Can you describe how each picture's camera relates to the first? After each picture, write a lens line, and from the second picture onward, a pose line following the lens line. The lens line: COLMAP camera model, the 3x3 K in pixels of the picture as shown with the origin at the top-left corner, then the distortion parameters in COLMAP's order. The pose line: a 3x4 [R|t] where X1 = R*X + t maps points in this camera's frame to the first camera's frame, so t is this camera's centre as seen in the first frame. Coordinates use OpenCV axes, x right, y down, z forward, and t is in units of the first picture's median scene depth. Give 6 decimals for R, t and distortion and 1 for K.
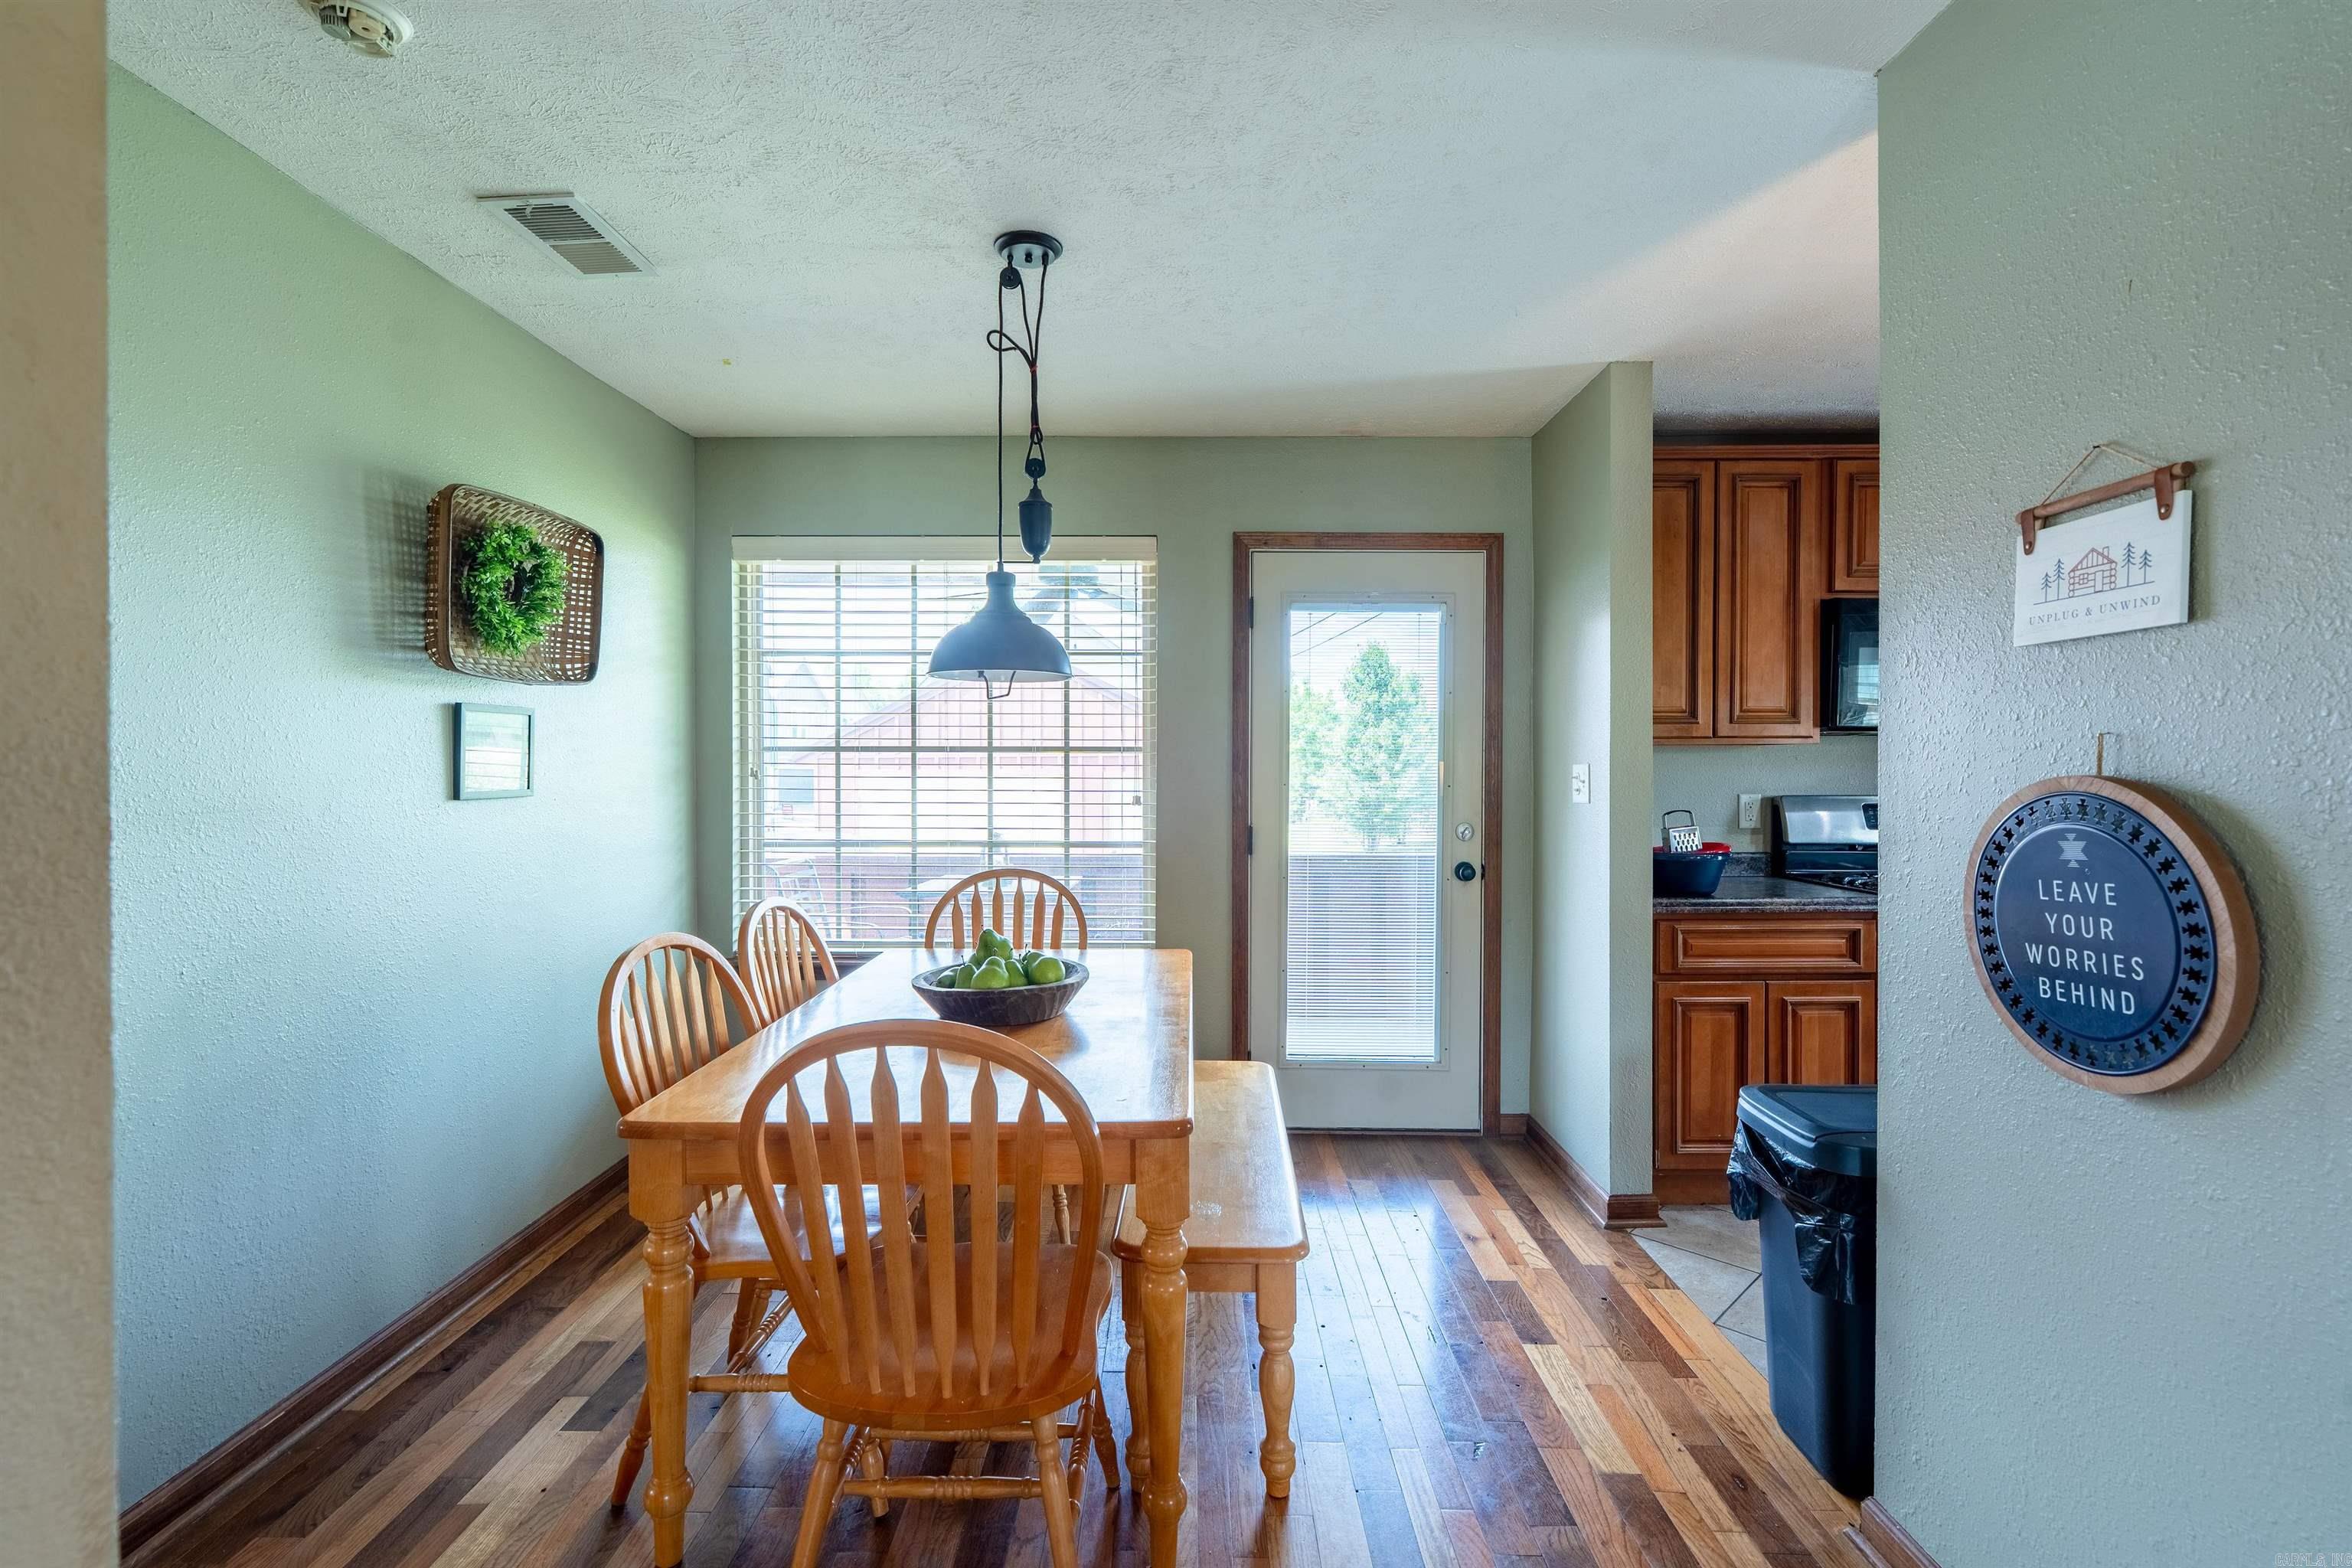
lens RADIAL K [[1057.0, 0, 1179.8], [0, 1057.0, 783.7], [0, 0, 1]] dist [-0.006017, 0.003363]
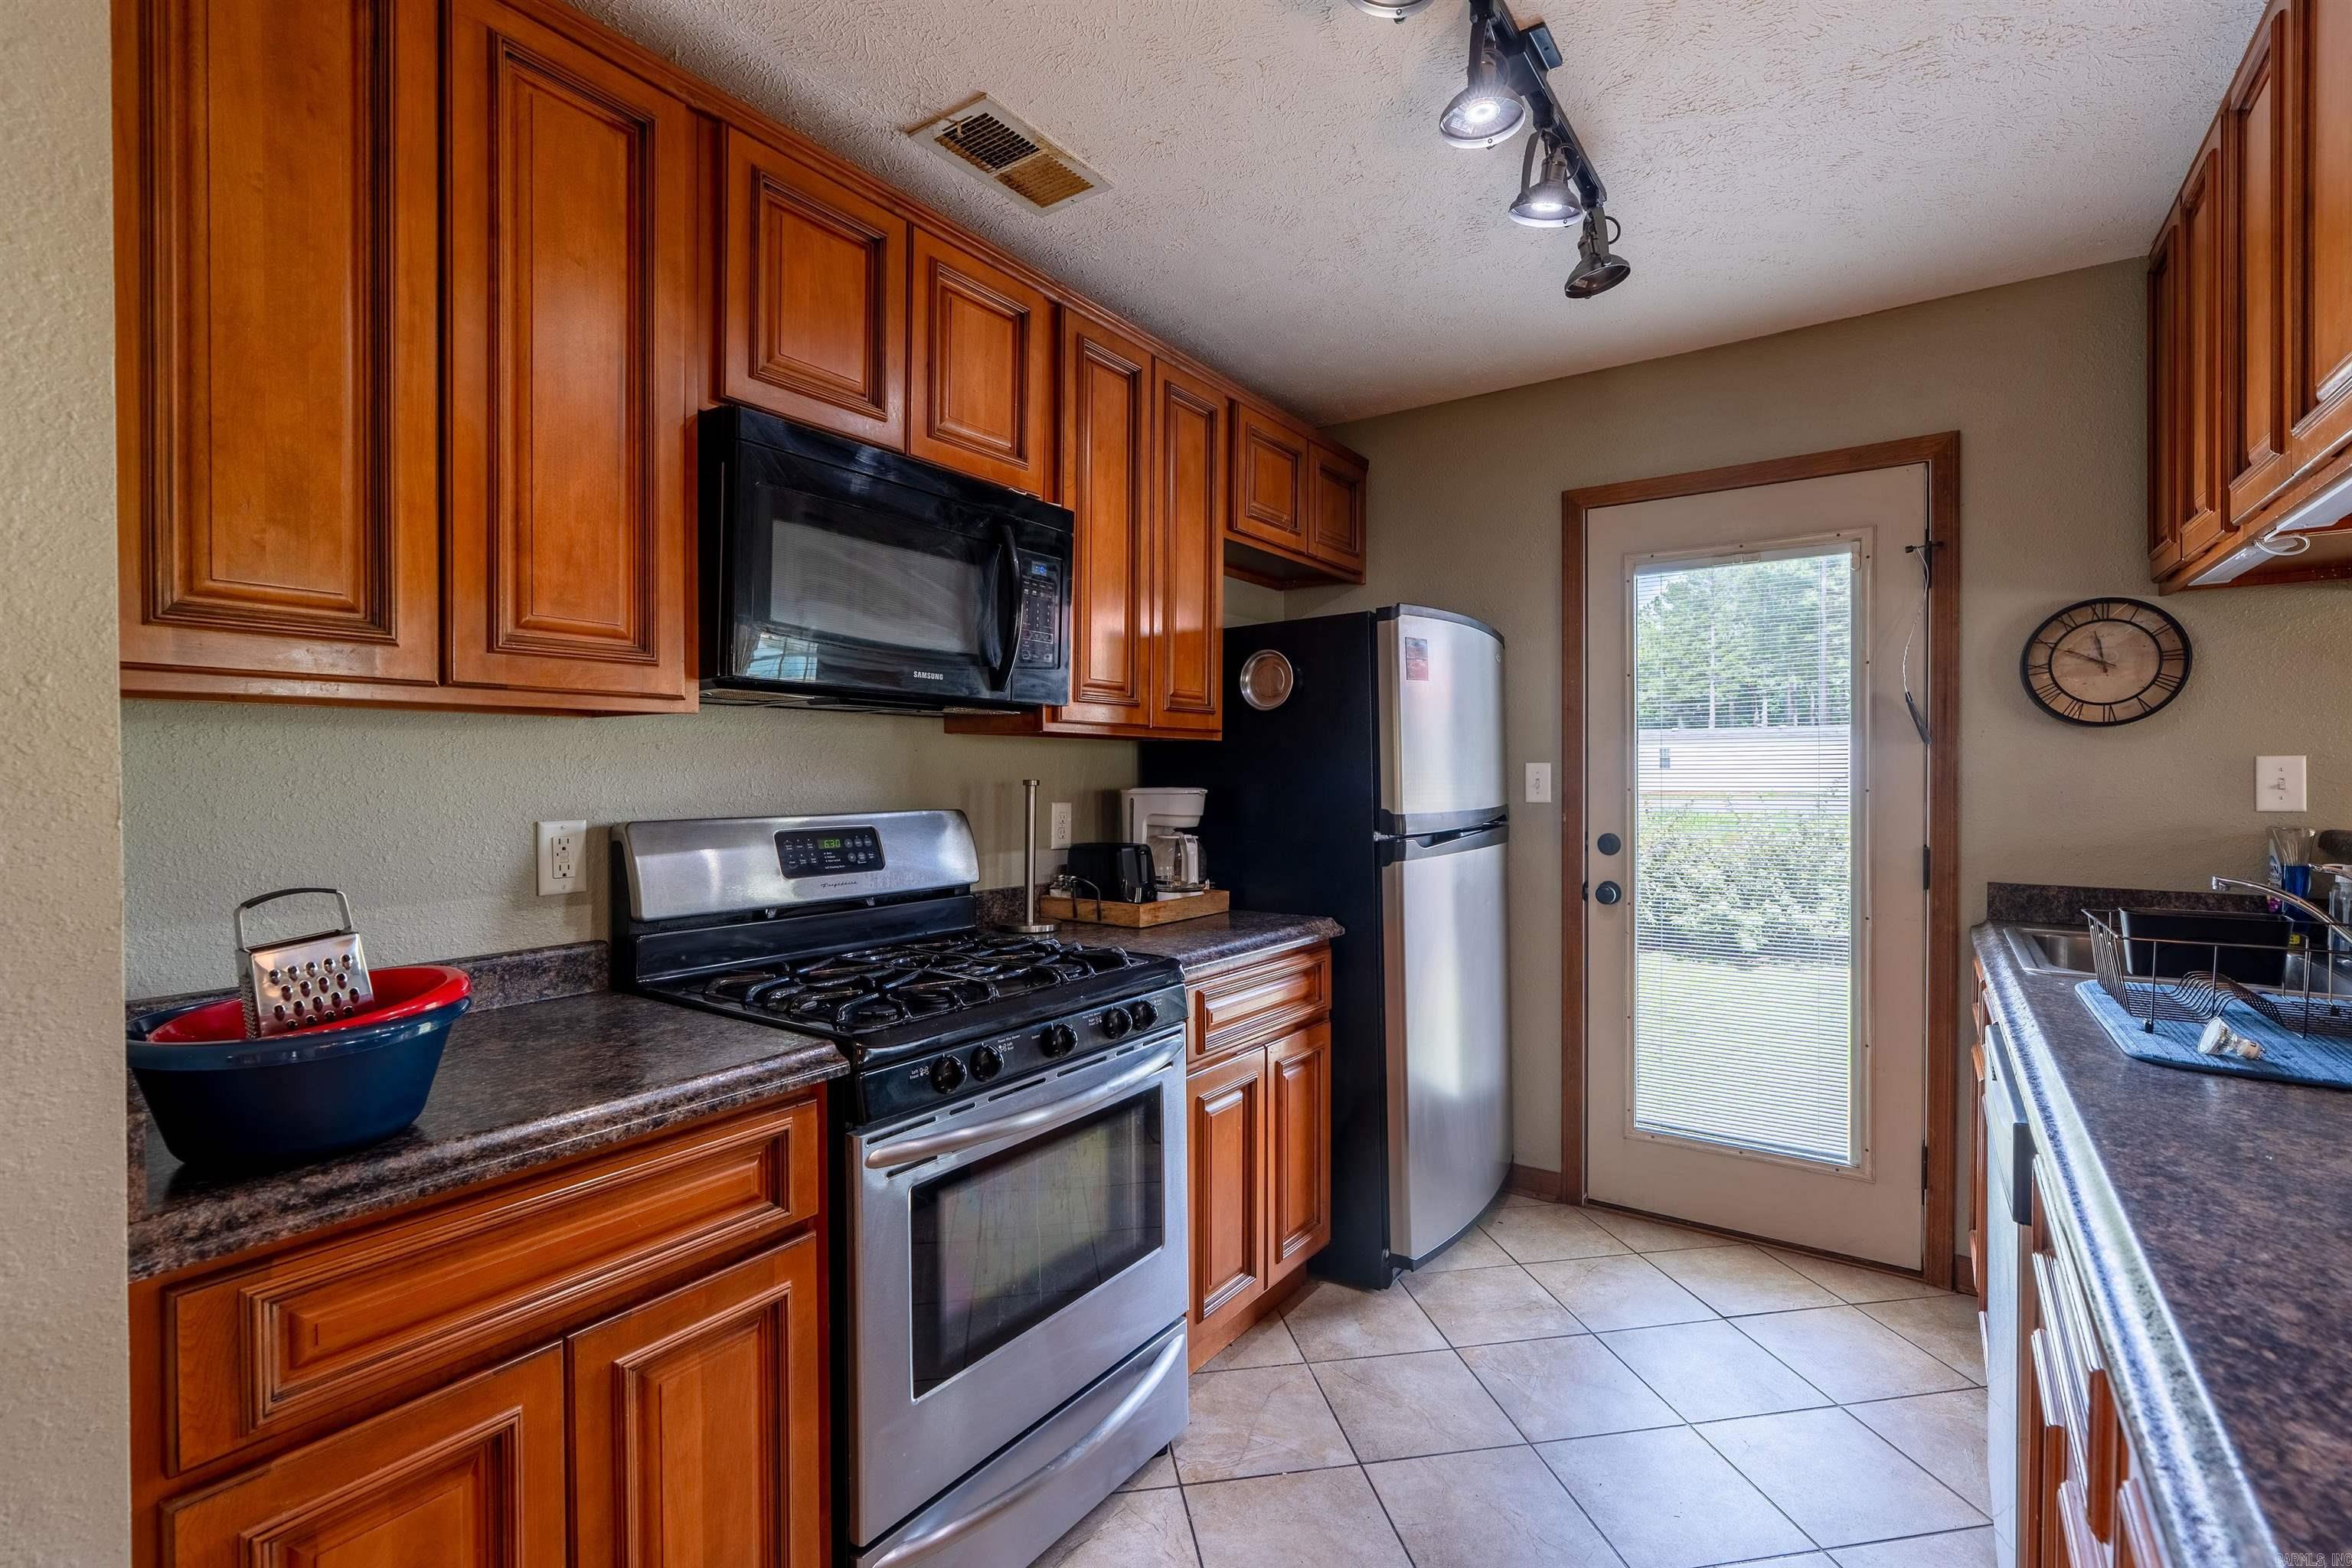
lens RADIAL K [[1057.0, 0, 1174.2], [0, 1057.0, 786.7], [0, 0, 1]] dist [-0.006017, 0.003363]
pose [[0.571822, -0.007997, 0.820339, 0.346997], [0.008651, 0.999956, 0.003718, -0.005415], [-0.820332, 0.004970, 0.571866, 0.566842]]
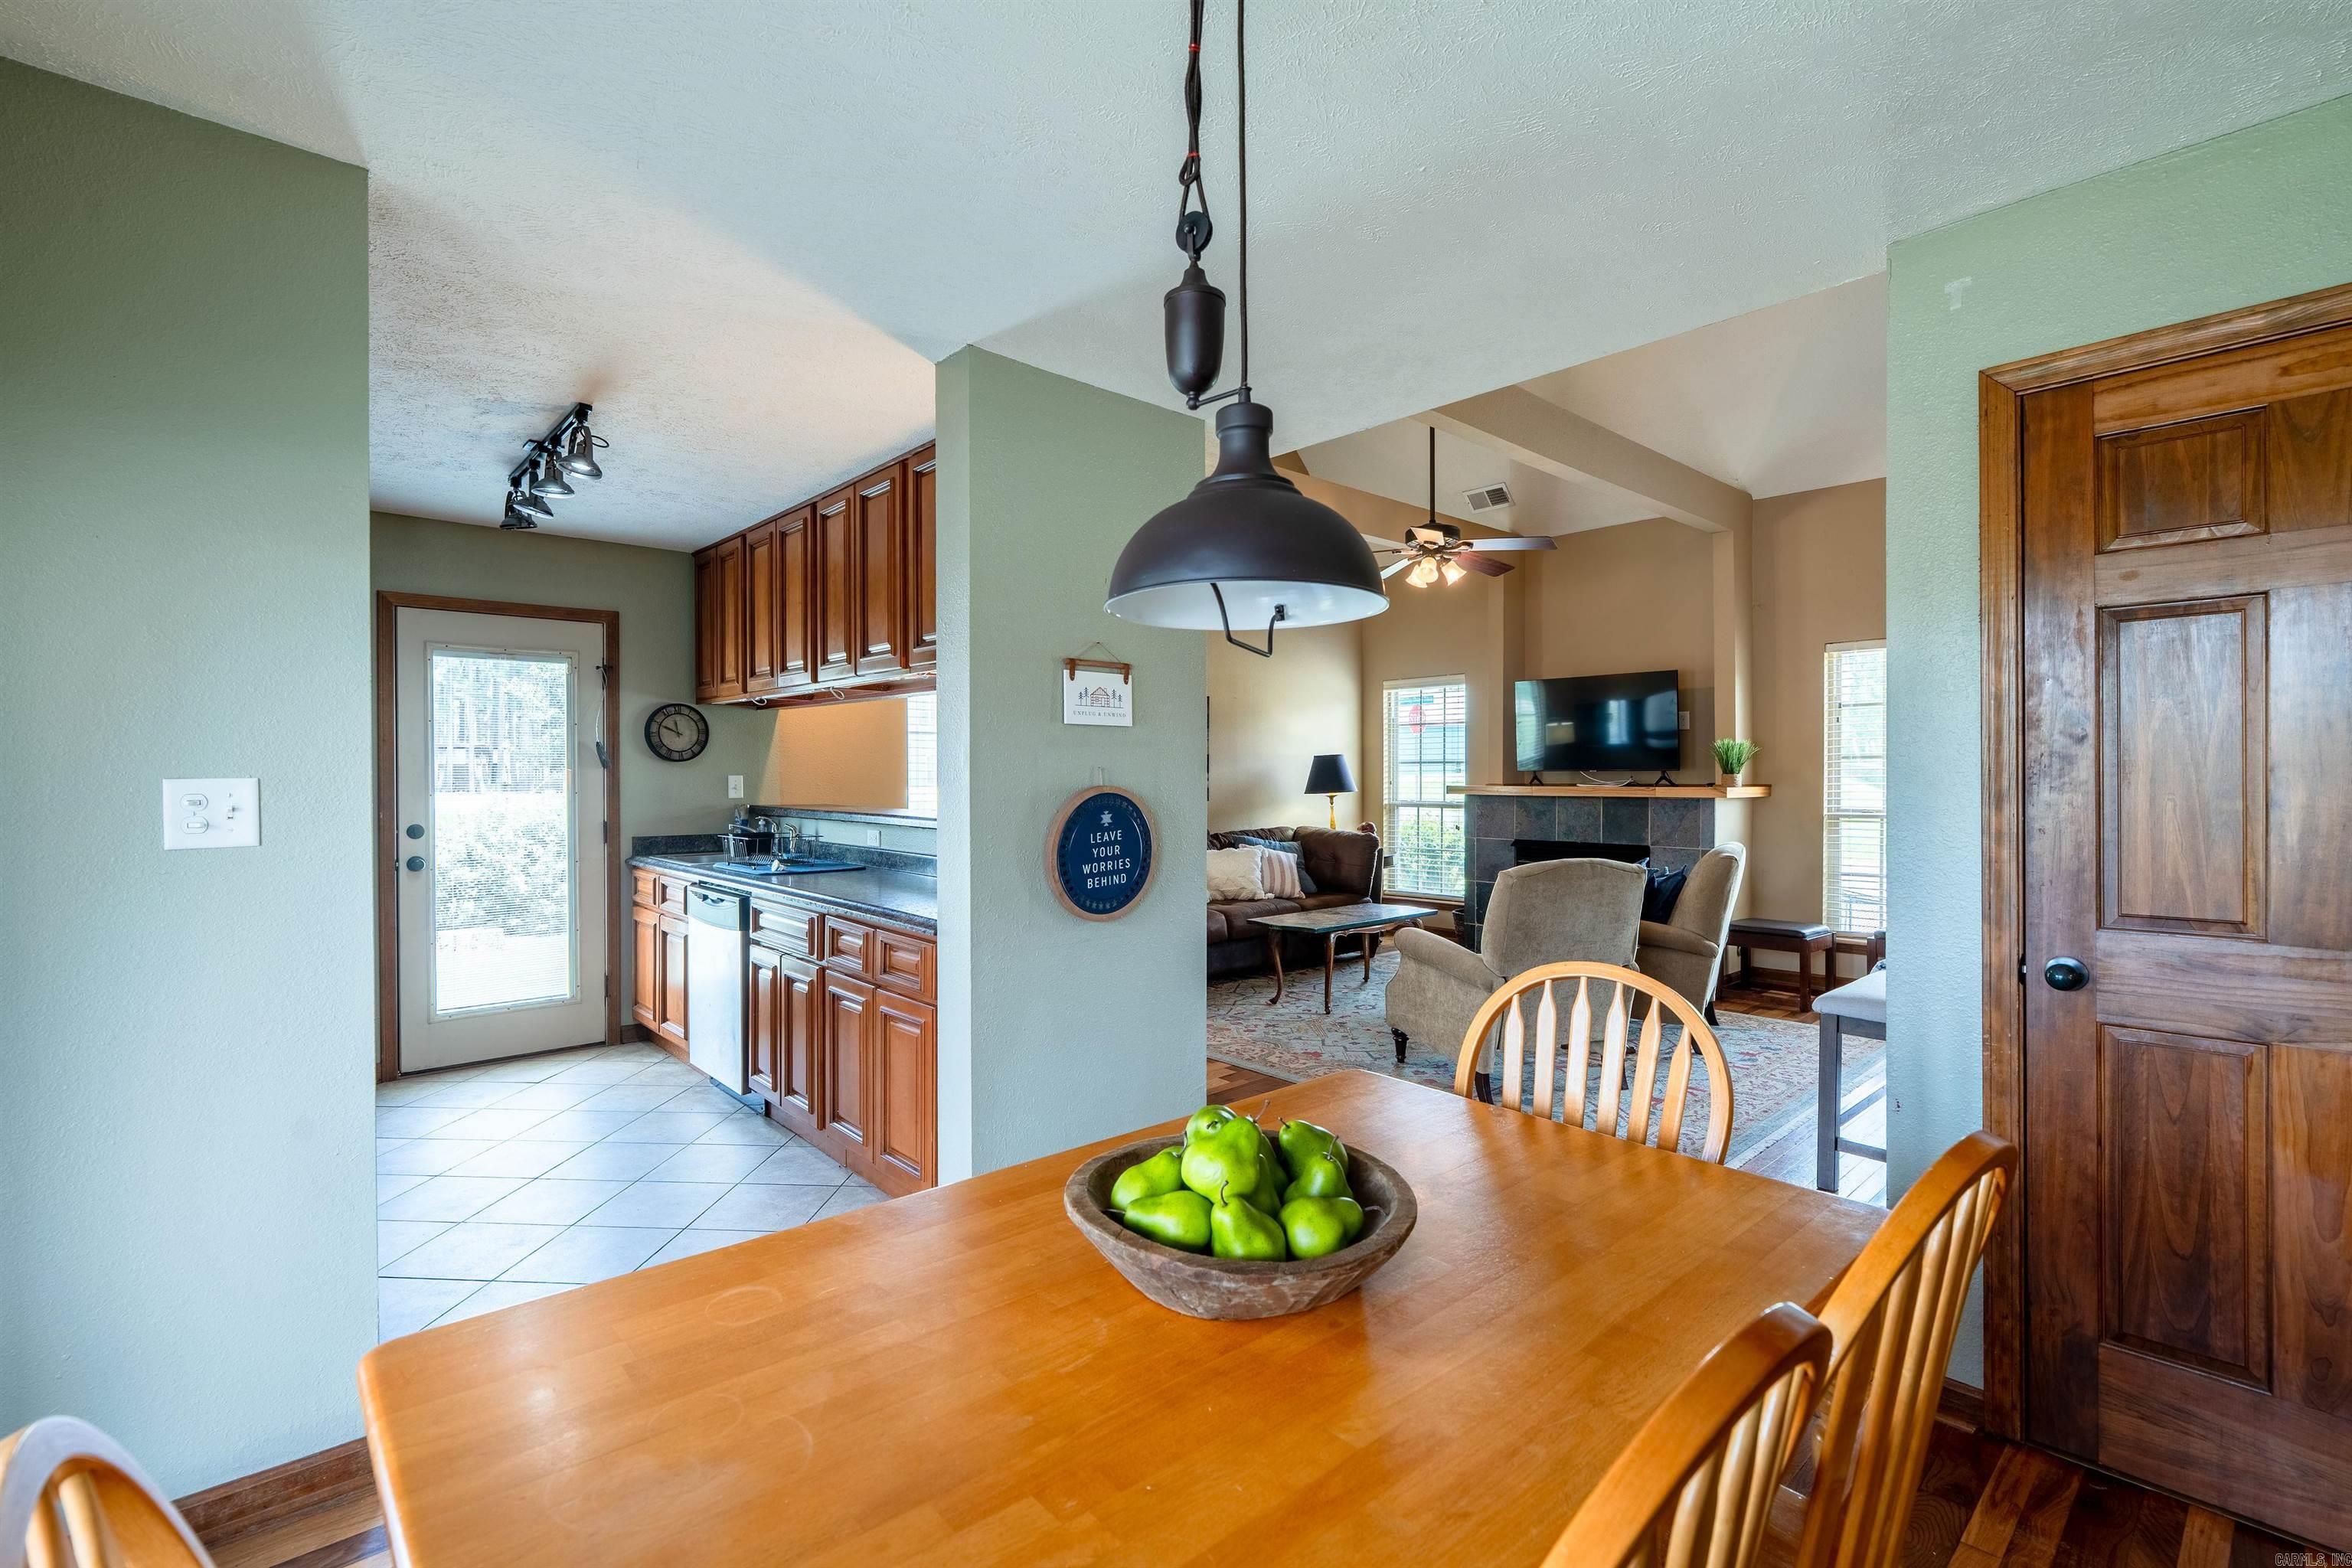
lens RADIAL K [[1057.0, 0, 1175.5], [0, 1057.0, 783.2], [0, 0, 1]] dist [-0.006017, 0.003363]
pose [[-0.678178, -0.000348, 0.734898, -0.379537], [0.013687, 0.999820, 0.013105, -0.016649], [-0.734771, 0.018946, -0.678051, 0.989927]]
